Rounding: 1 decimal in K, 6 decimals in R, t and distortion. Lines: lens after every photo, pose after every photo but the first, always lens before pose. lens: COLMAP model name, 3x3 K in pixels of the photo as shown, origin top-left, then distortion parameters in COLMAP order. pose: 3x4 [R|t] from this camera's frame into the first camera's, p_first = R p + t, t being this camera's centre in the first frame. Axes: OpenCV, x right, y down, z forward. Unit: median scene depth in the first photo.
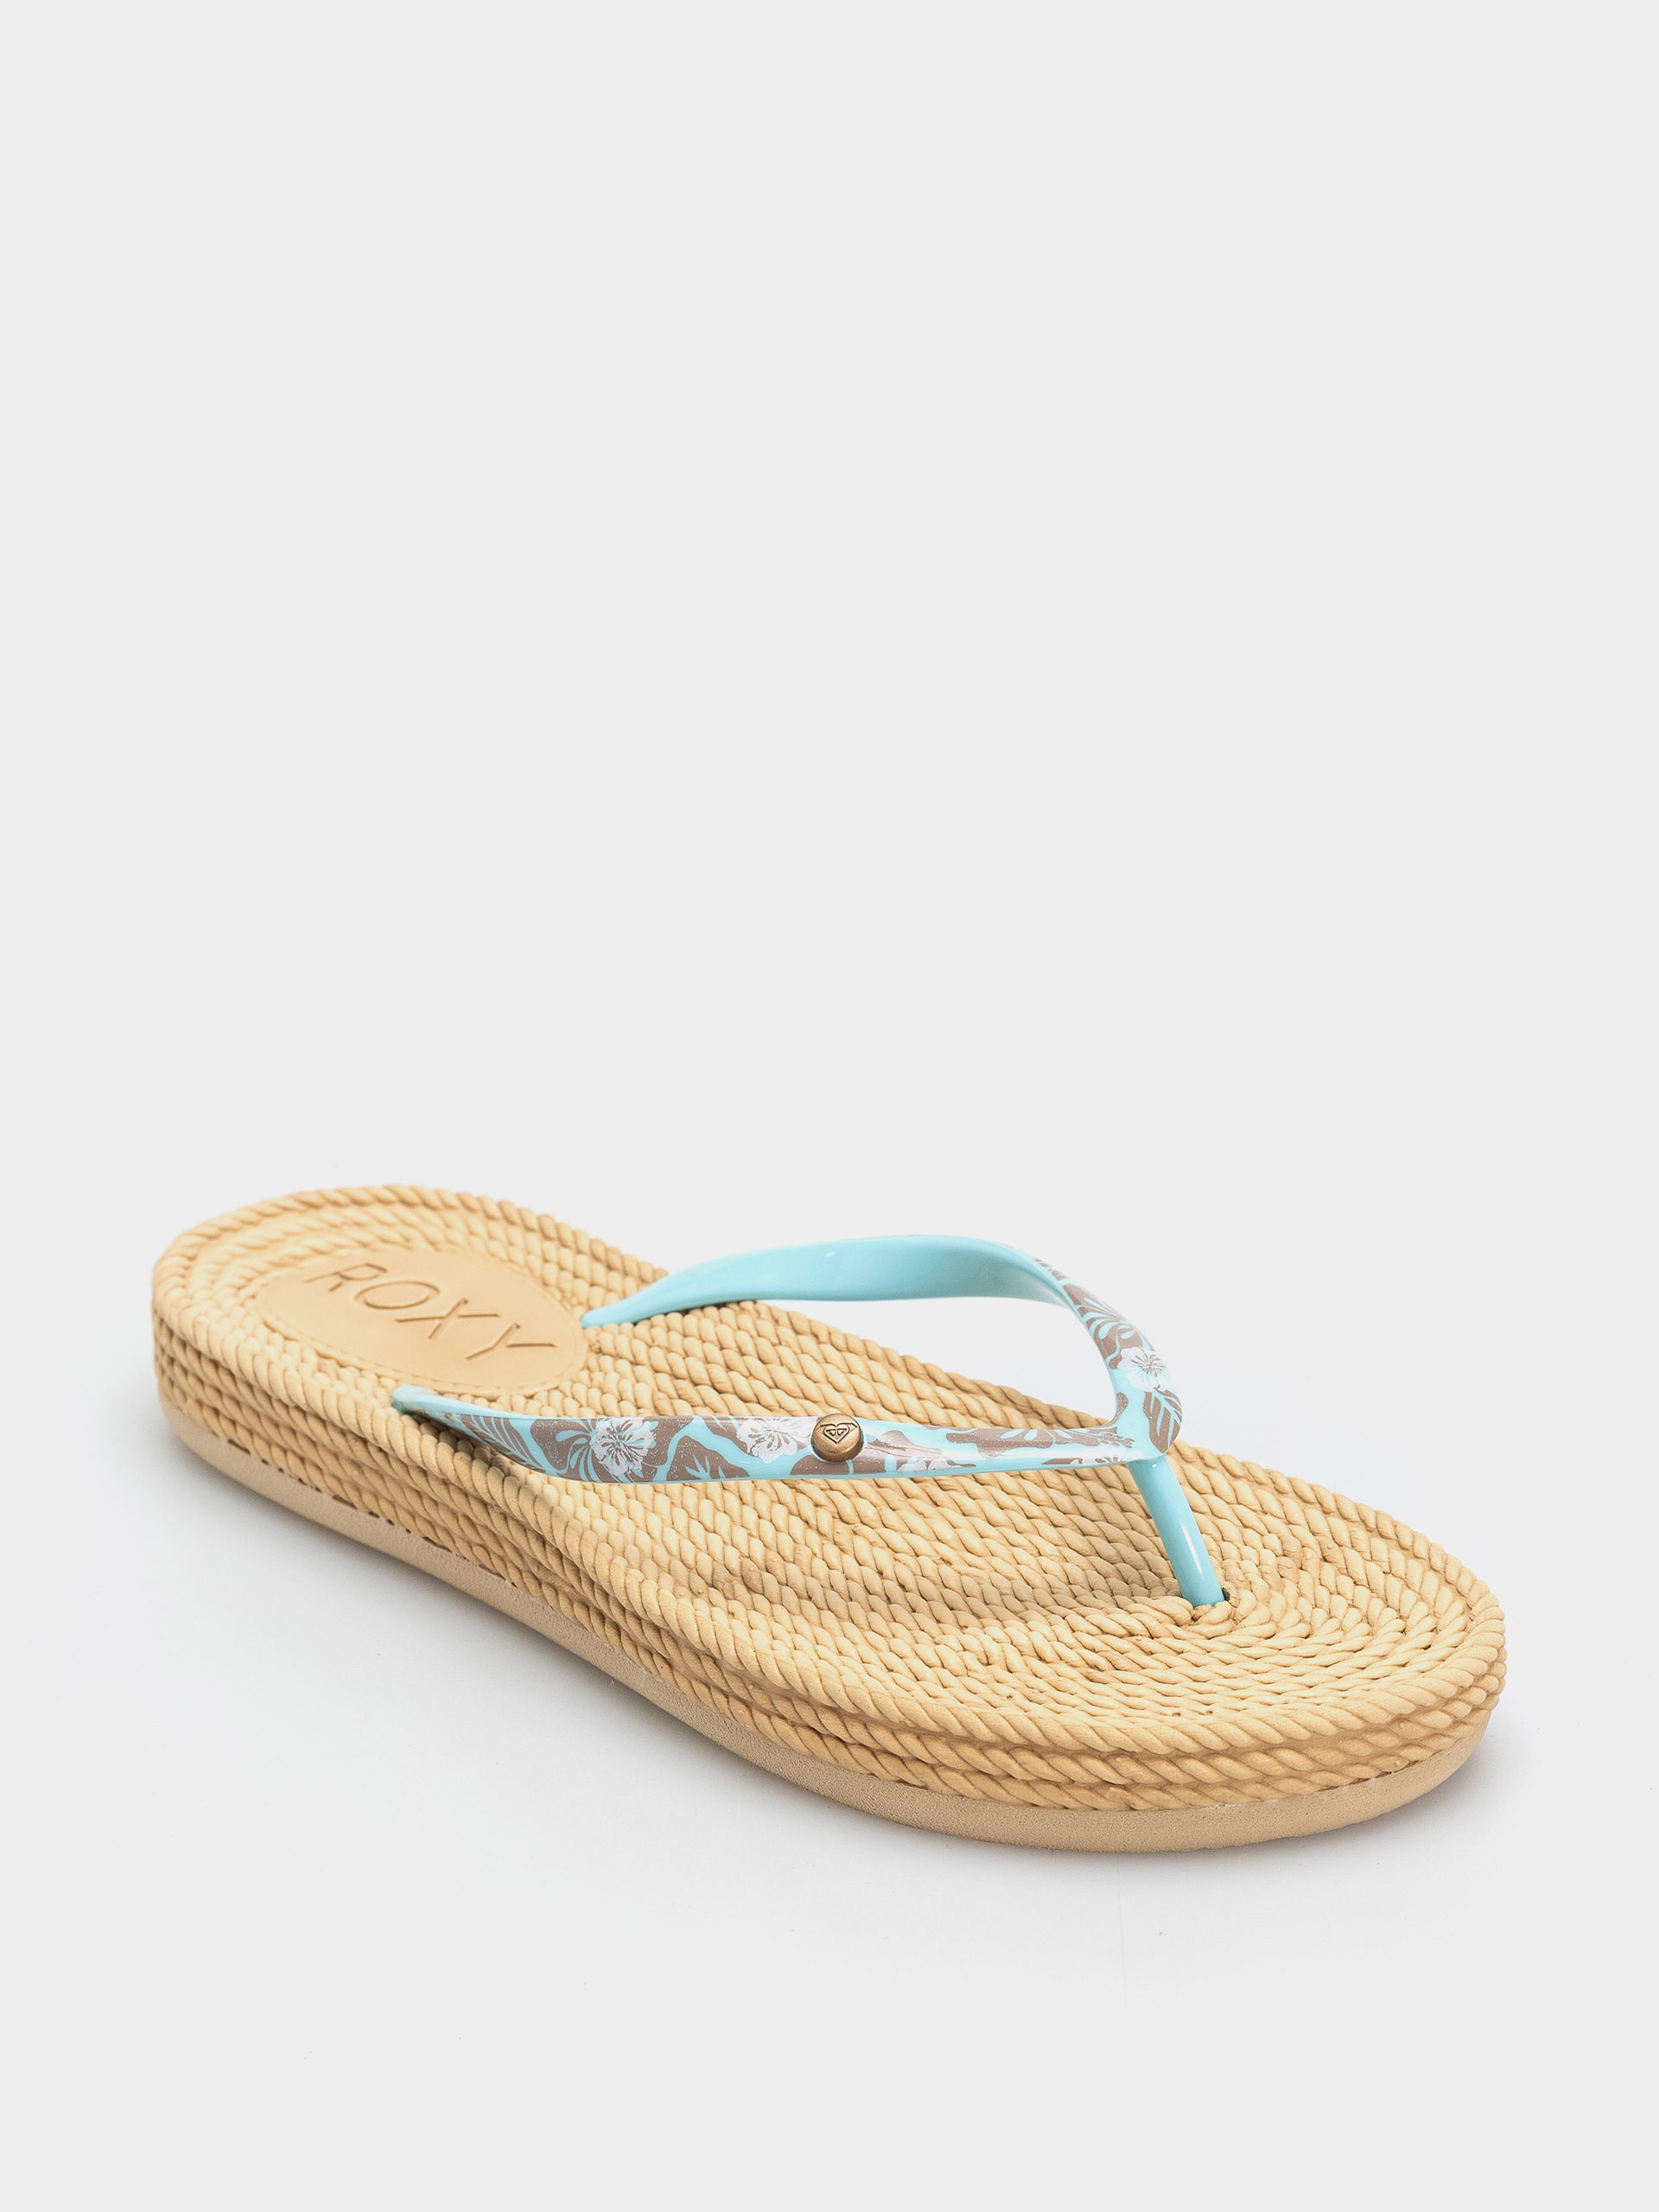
lens RADIAL K [[7288.3, 0, 829.1], [0, 7288.3, 1105.8], [0, 0, 1]] dist [0.057129, 0.000000]
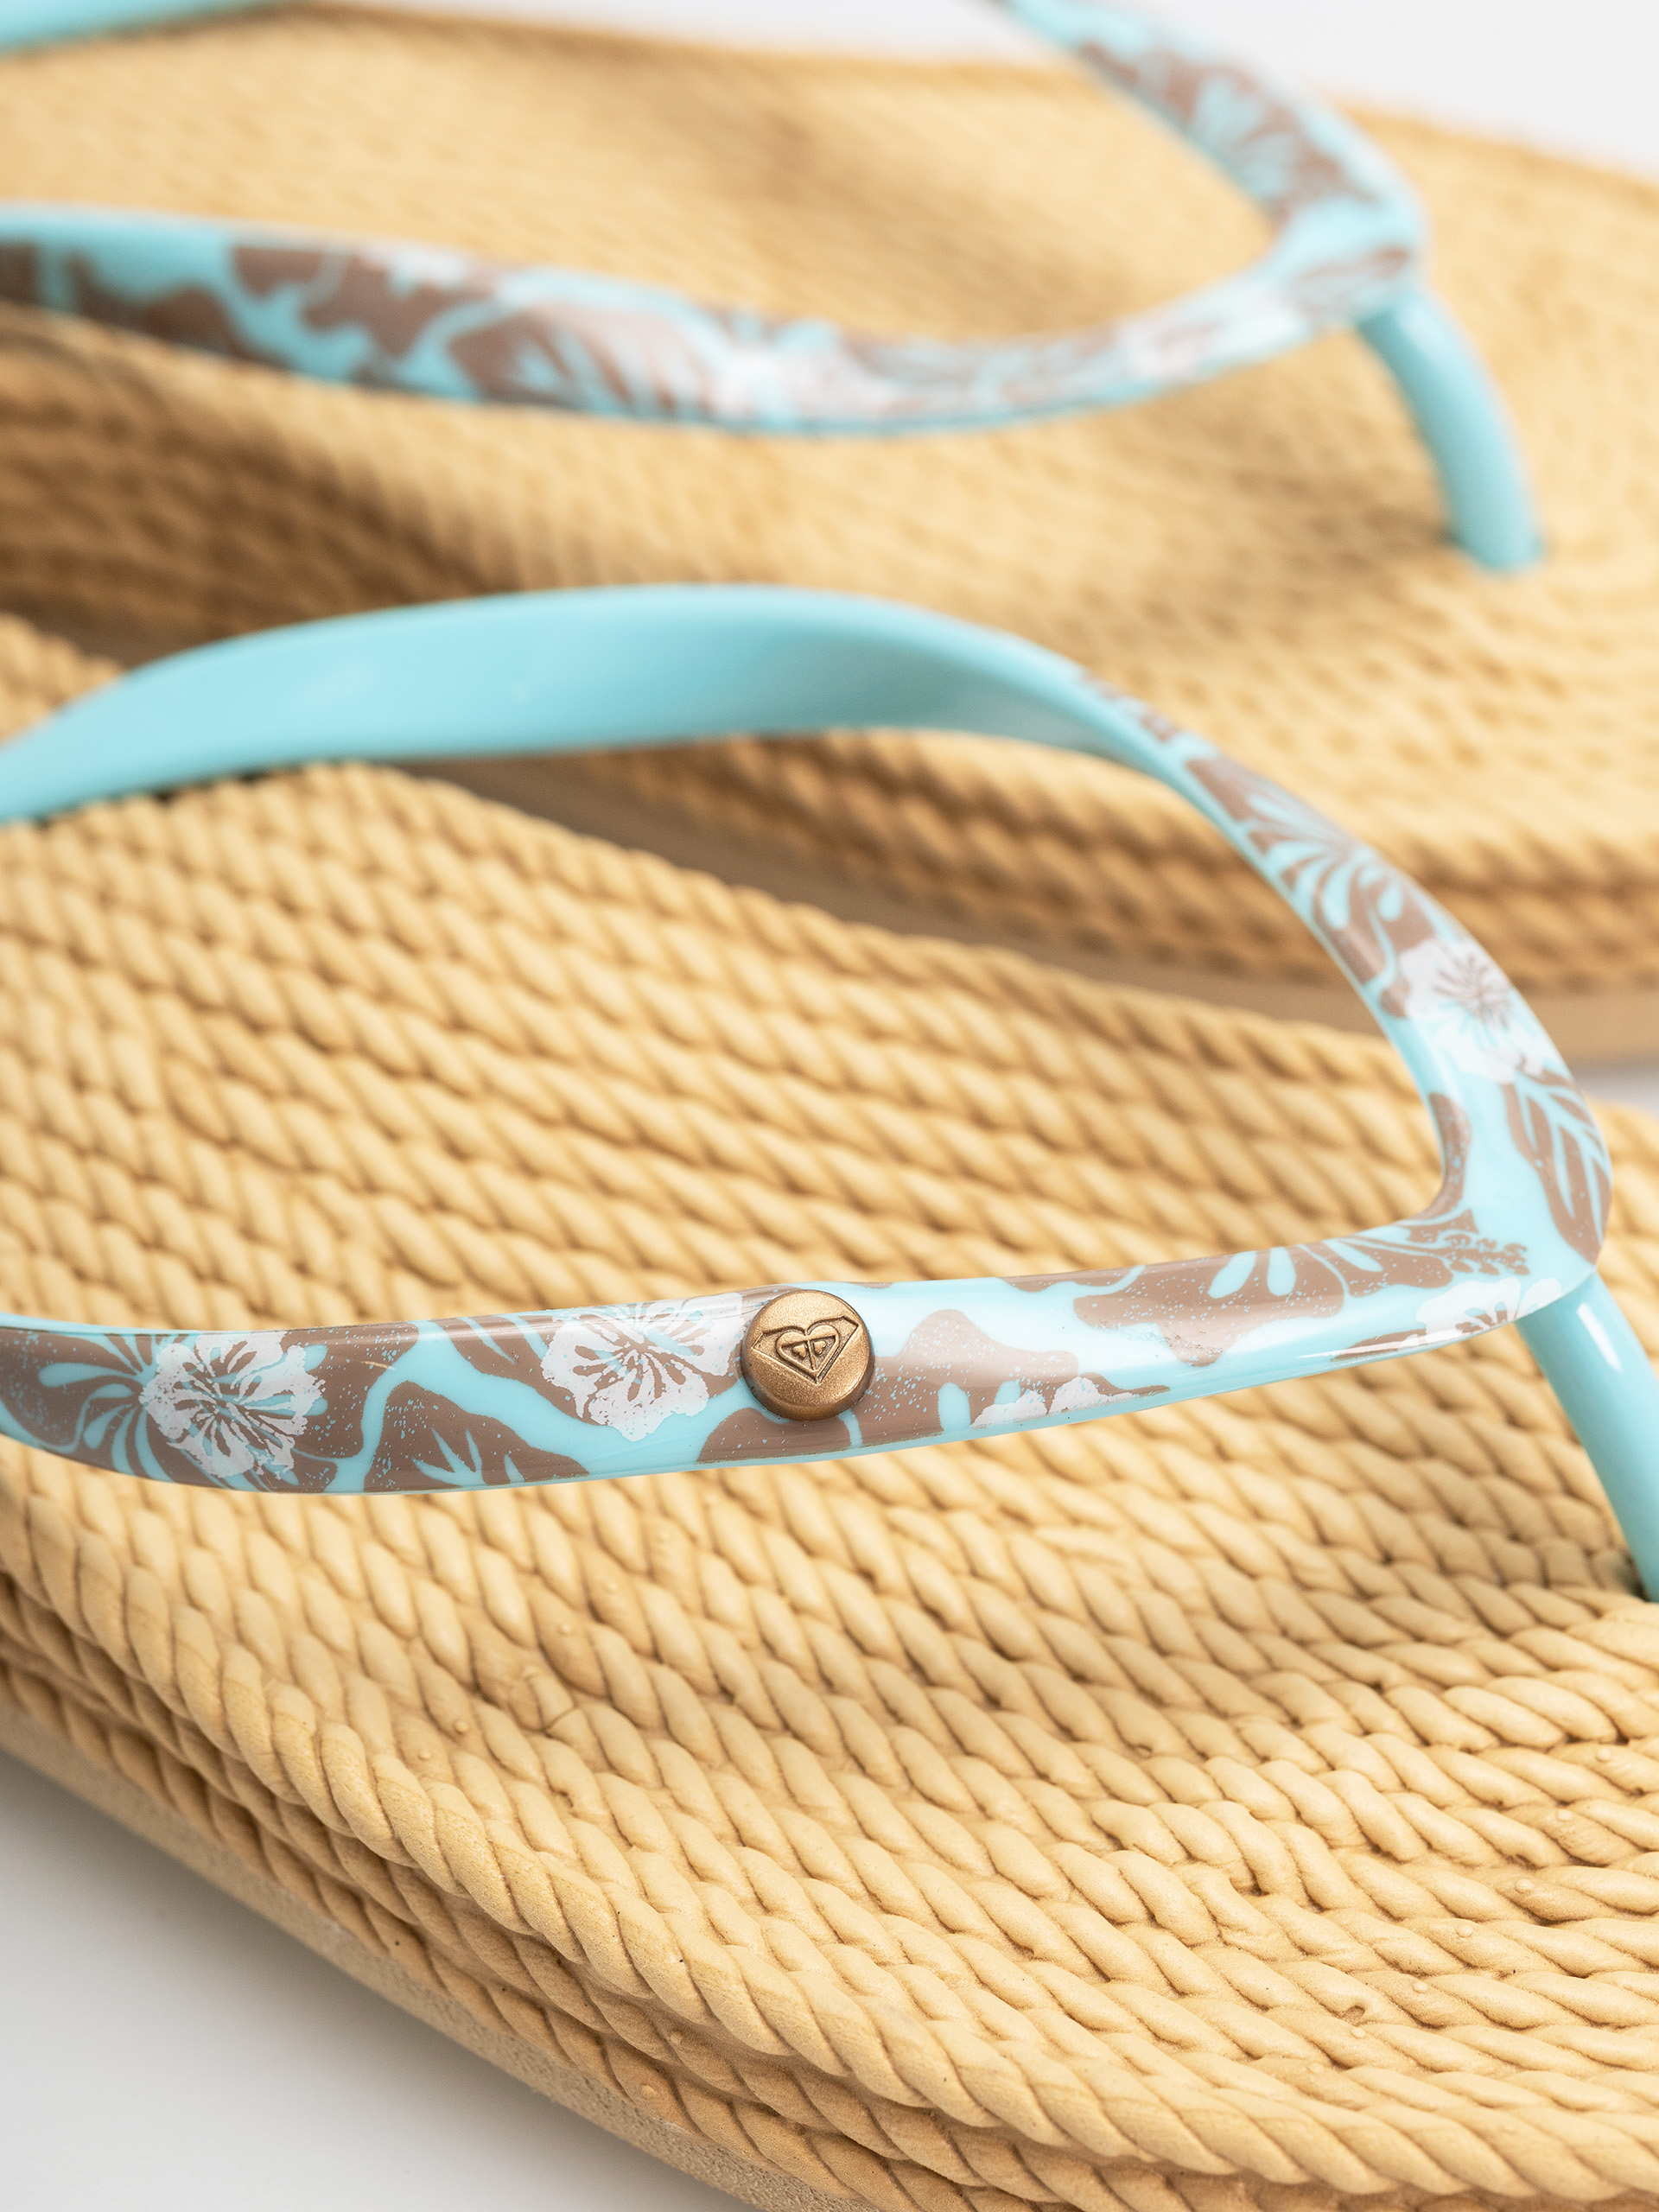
lens RADIAL K [[7288.3, 0, 830.6], [0, 7288.3, 1105.9], [0, 0, 1]] dist [0.057129, 0.000000]
pose [[0.974393, -0.126887, 0.185627, -0.067586], [0.071732, 0.957839, 0.278206, -0.074375], [-0.213101, -0.257767, 0.942414, 0.636359]]
